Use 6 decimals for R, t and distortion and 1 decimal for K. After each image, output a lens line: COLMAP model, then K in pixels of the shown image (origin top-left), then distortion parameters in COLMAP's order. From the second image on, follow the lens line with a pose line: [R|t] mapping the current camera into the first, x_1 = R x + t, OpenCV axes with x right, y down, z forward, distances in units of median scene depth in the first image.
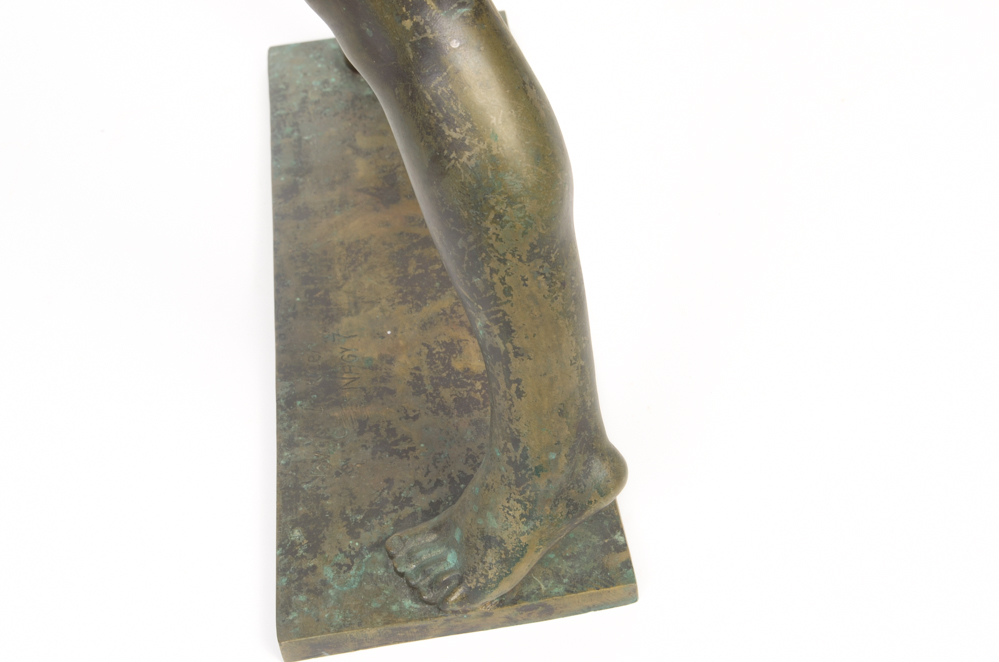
lens RADIAL K [[1447.4, 0, 498.4], [0, 1447.4, 331.6], [0, 0, 1]] dist [0.008017, 0.000000]
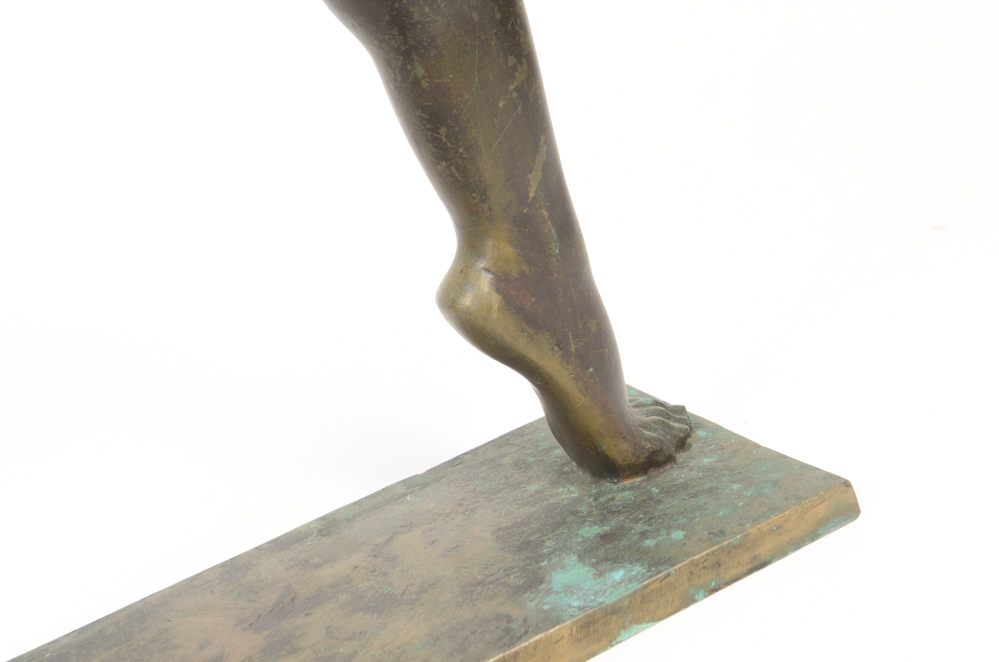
lens RADIAL K [[1447.4, 0, 497.1], [0, 1447.4, 332.1], [0, 0, 1]] dist [0.008017, 0.000000]
pose [[0.291941, 0.298627, -0.908621, 0.503879], [-0.476138, 0.869298, 0.132719, -0.355629], [0.829495, 0.393883, 0.395972, 0.915538]]
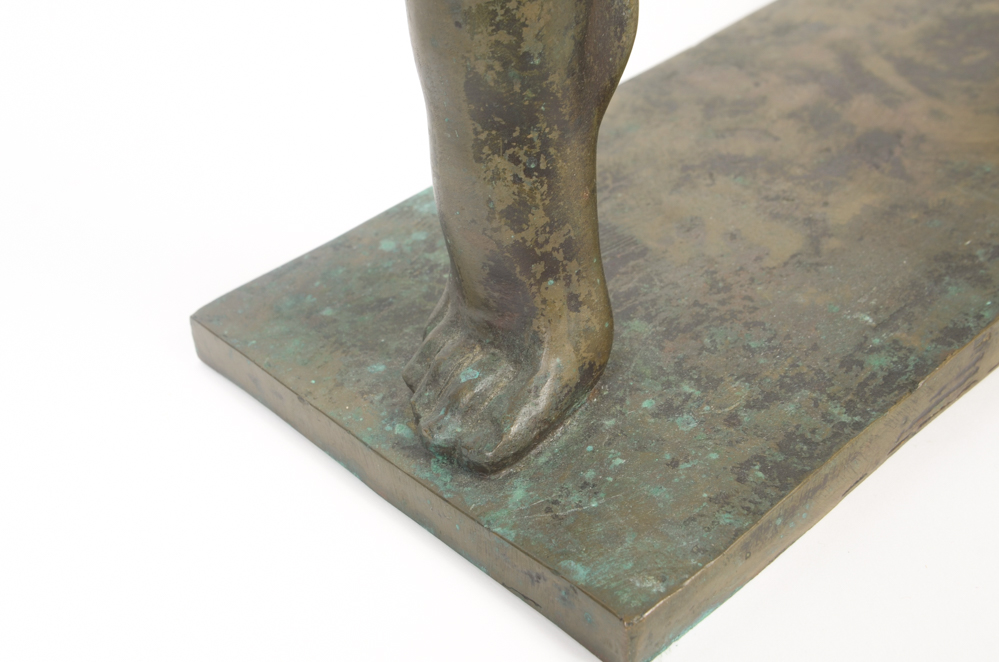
lens RADIAL K [[1447.4, 0, 498.3], [0, 1447.4, 337.2], [0, 0, 1]] dist [0.008017, 0.000000]
pose [[-0.559413, -0.353533, 0.749714, -0.444362], [0.704984, 0.272779, 0.654667, -0.548141], [-0.435953, 0.894766, 0.096639, 1.217904]]
